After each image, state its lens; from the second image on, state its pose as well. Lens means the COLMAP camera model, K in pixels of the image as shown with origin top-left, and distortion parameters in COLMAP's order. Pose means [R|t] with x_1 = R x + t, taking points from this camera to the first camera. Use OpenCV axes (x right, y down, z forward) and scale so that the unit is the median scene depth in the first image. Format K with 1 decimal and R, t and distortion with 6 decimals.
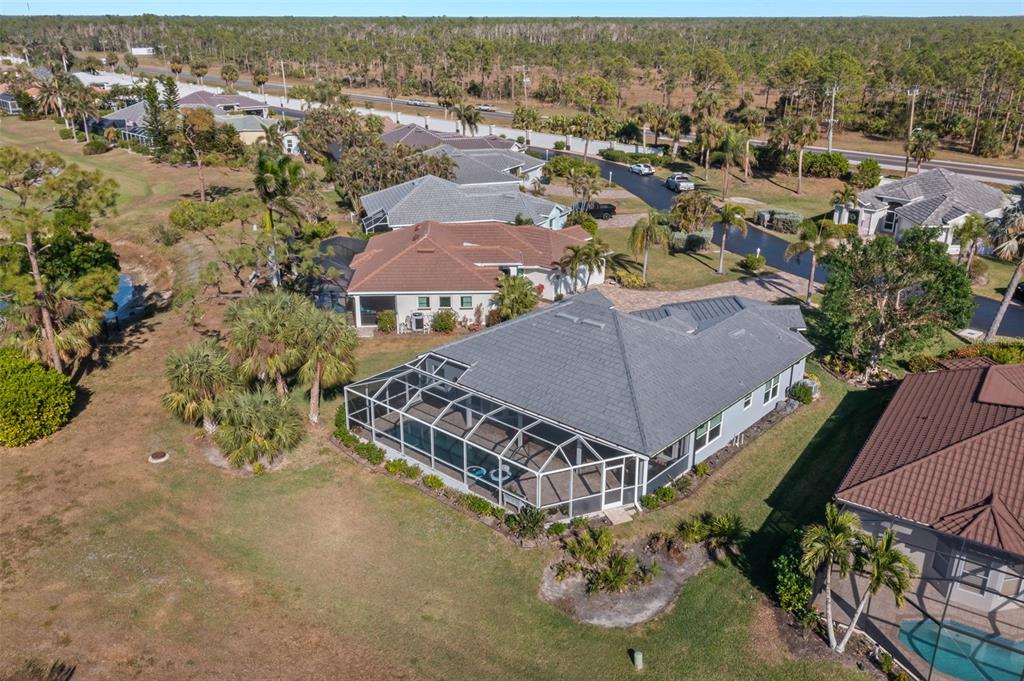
lens RADIAL K [[839.4, 0, 510.6], [0, 839.4, 339.8], [0, 0, 1]] dist [-0.005260, 0.014832]
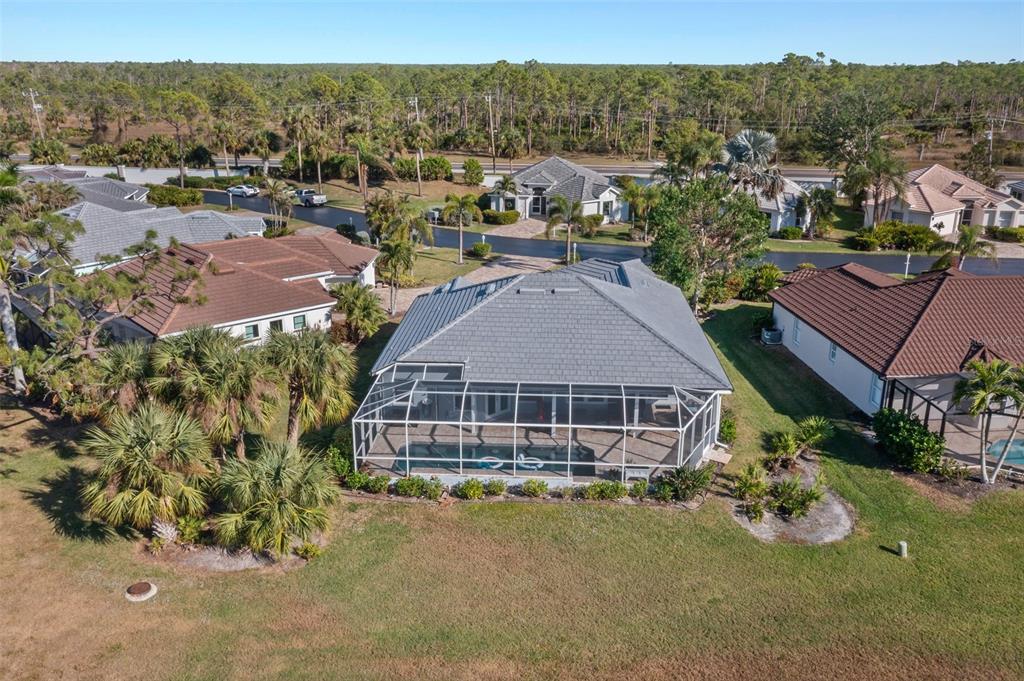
lens RADIAL K [[839.4, 0, 513.1], [0, 839.4, 341.9], [0, 0, 1]] dist [-0.005260, 0.014832]
pose [[0.776327, -0.192183, 0.600318, -0.392992], [0.220615, 0.974992, 0.026831, -0.001564], [-0.590461, 0.111610, 0.799311, 0.210120]]
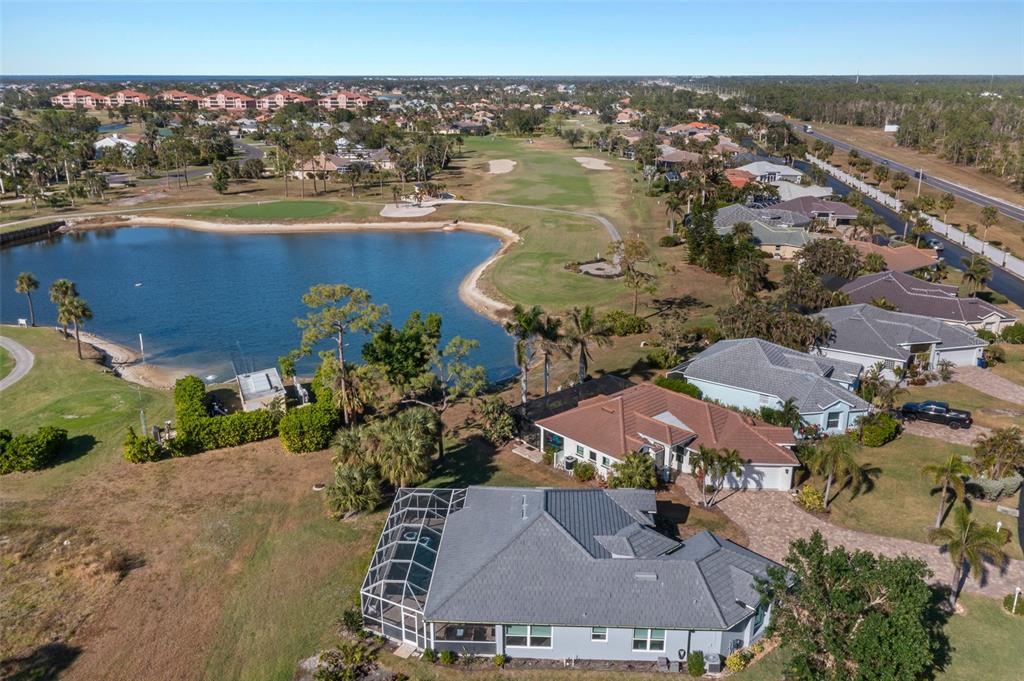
lens RADIAL K [[839.4, 0, 512.2], [0, 839.4, 340.0], [0, 0, 1]] dist [-0.005260, 0.014832]
pose [[0.628487, 0.231952, -0.742430, 0.695630], [-0.275768, 0.958945, 0.066151, -0.250189], [0.727293, 0.163163, 0.666650, 0.095903]]
